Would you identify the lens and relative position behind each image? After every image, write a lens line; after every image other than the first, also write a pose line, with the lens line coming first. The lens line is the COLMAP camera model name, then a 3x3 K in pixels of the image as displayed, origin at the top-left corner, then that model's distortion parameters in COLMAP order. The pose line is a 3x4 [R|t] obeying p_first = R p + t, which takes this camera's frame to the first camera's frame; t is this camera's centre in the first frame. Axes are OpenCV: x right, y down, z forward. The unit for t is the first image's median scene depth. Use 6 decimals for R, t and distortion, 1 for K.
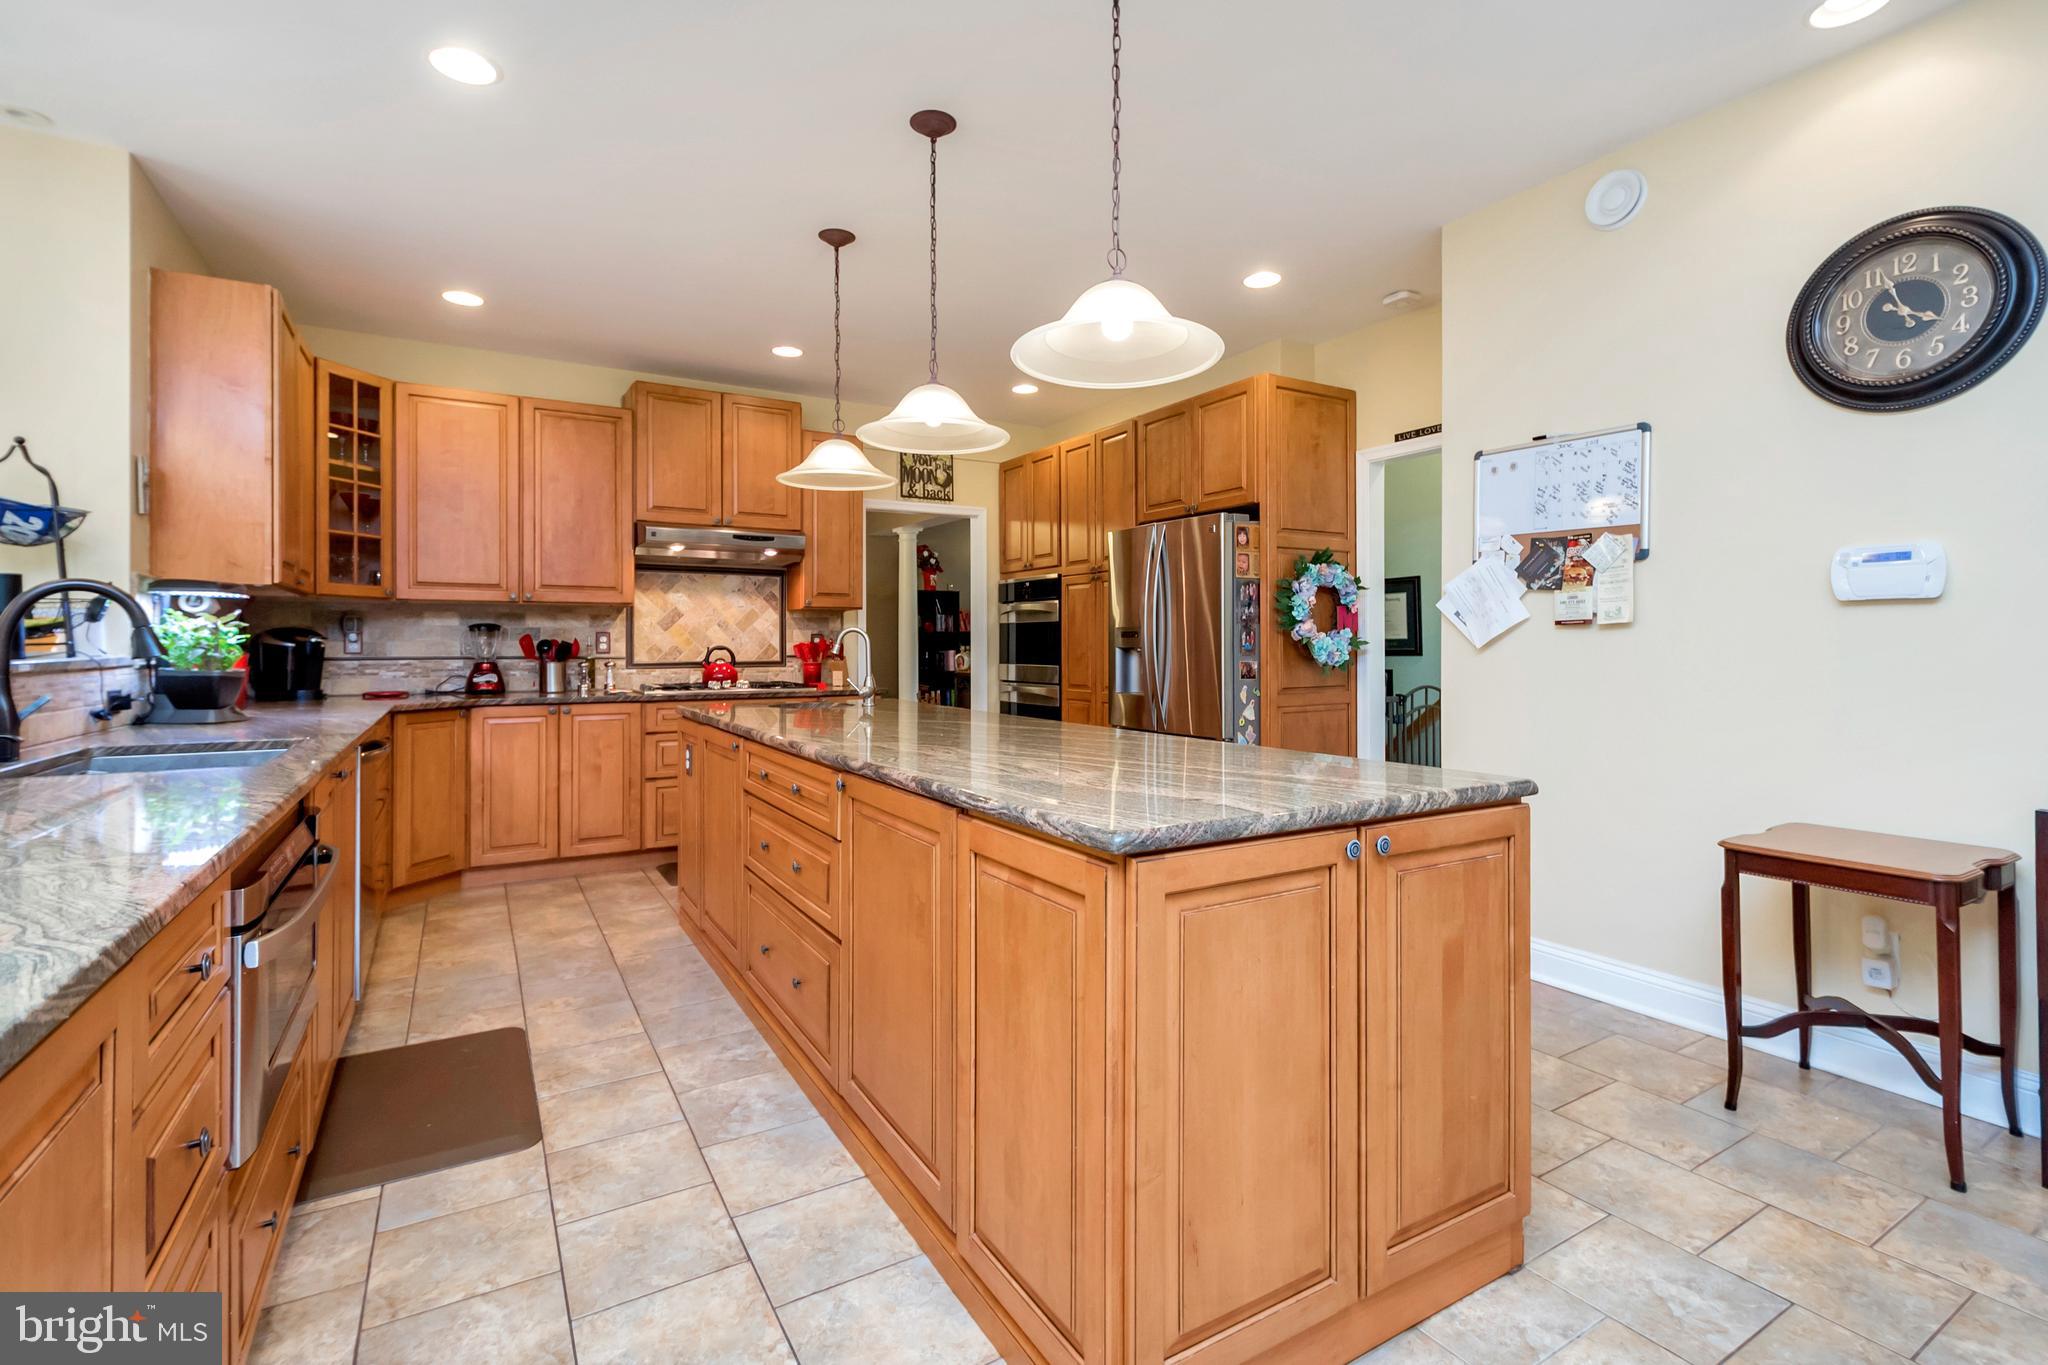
lens RADIAL K [[937.8, 0, 1054.1], [0, 937.8, 659.0], [0, 0, 1]] dist [0.005944, -0.001292]
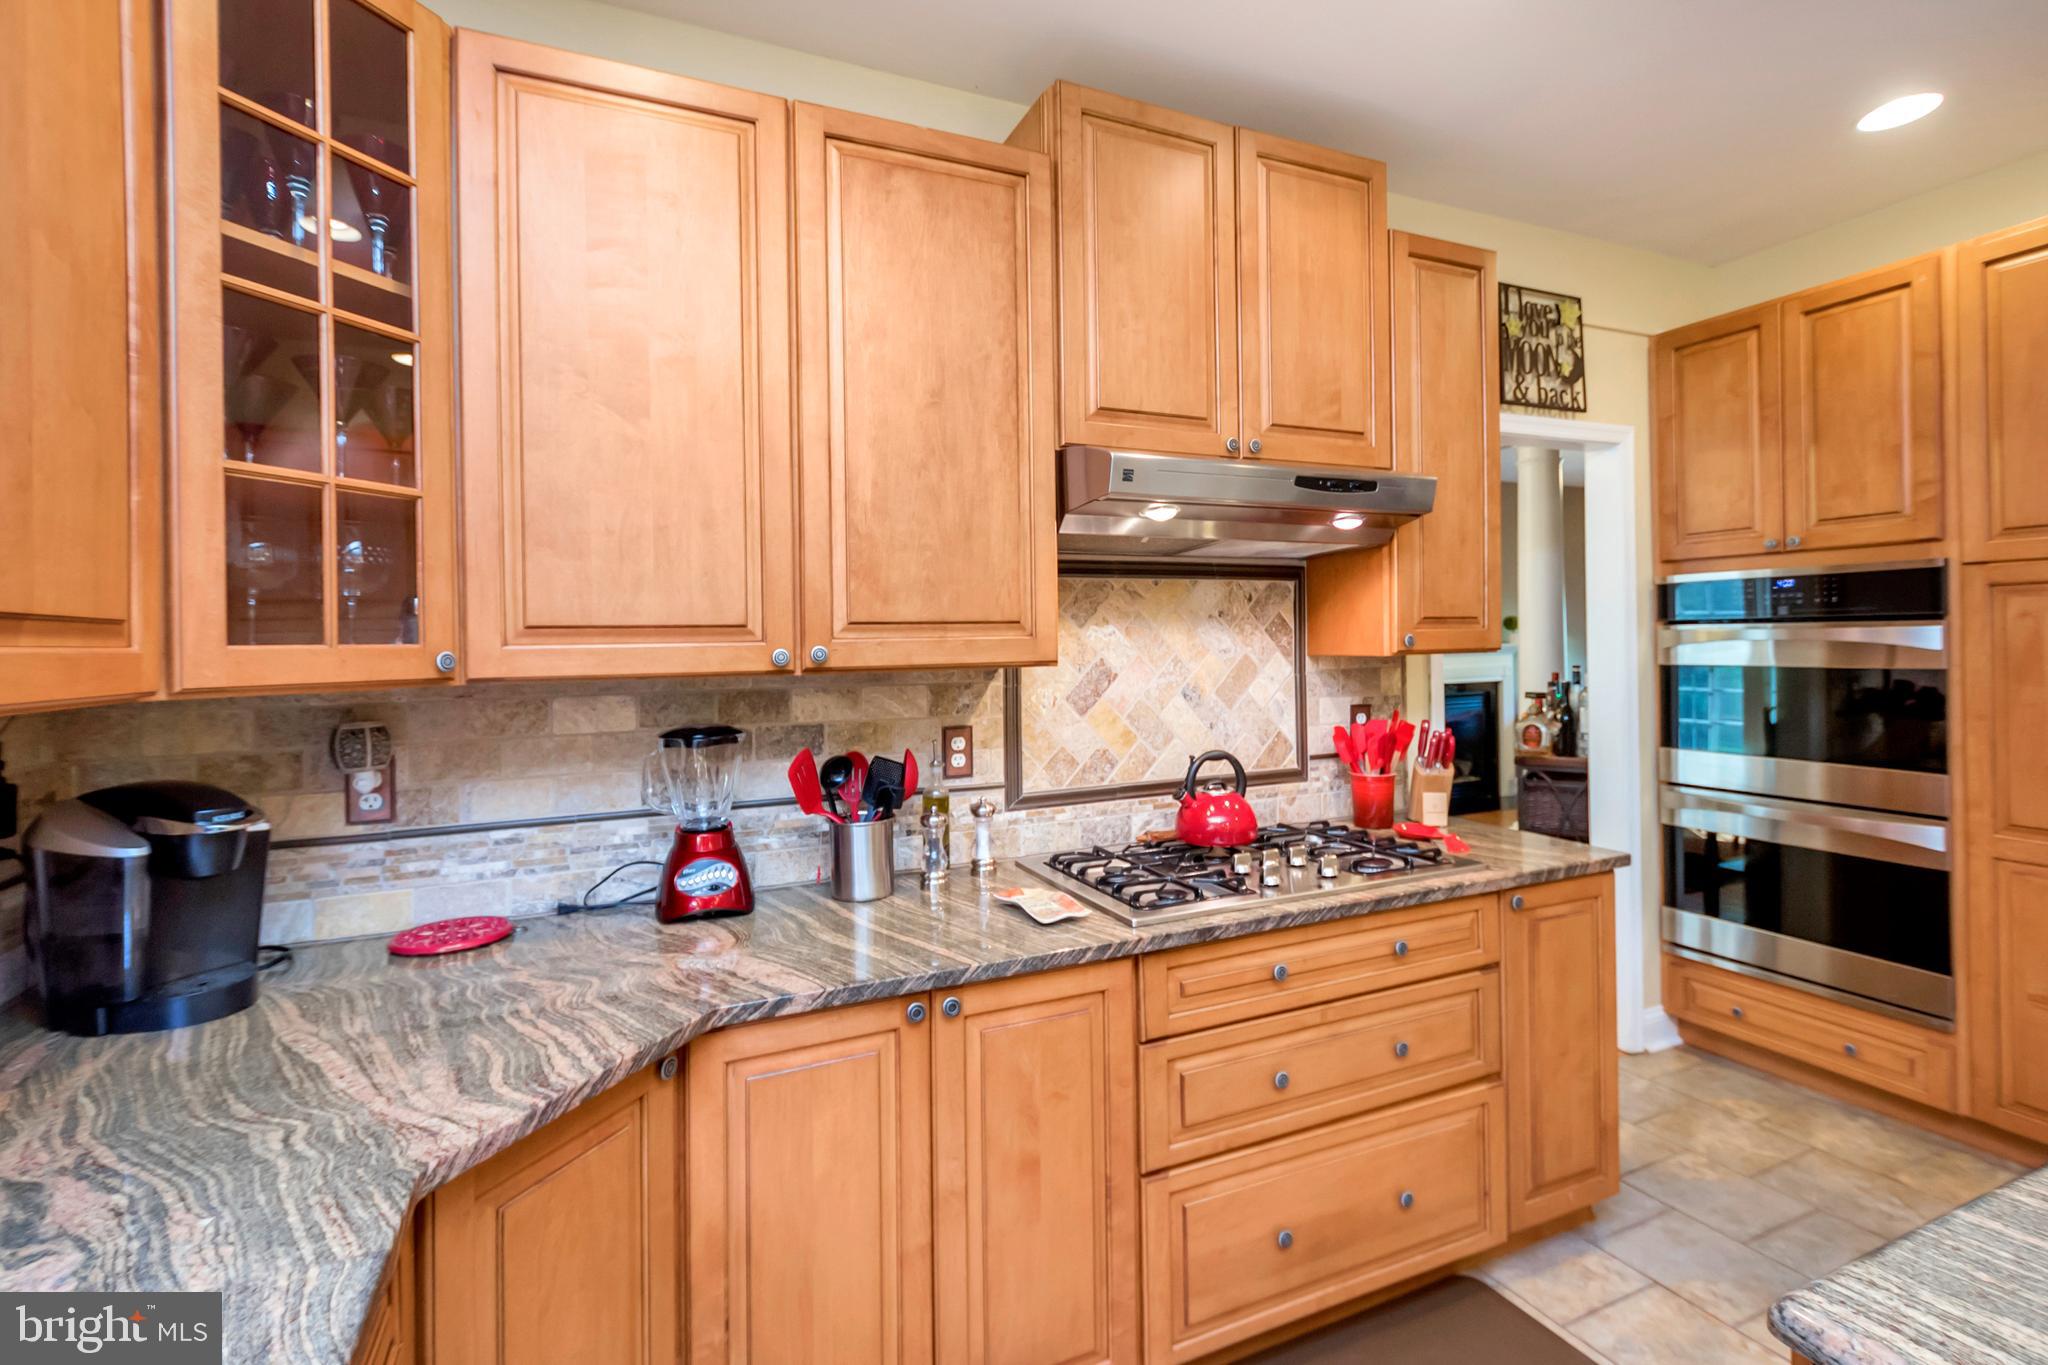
lens RADIAL K [[937.8, 0, 1028.0], [0, 937.8, 641.1], [0, 0, 1]] dist [0.005944, -0.001292]
pose [[0.990851, -0.015328, -0.134087, -0.461681], [0.013821, 0.999830, -0.012165, -0.071158], [0.134251, 0.010201, 0.990895, 0.699436]]
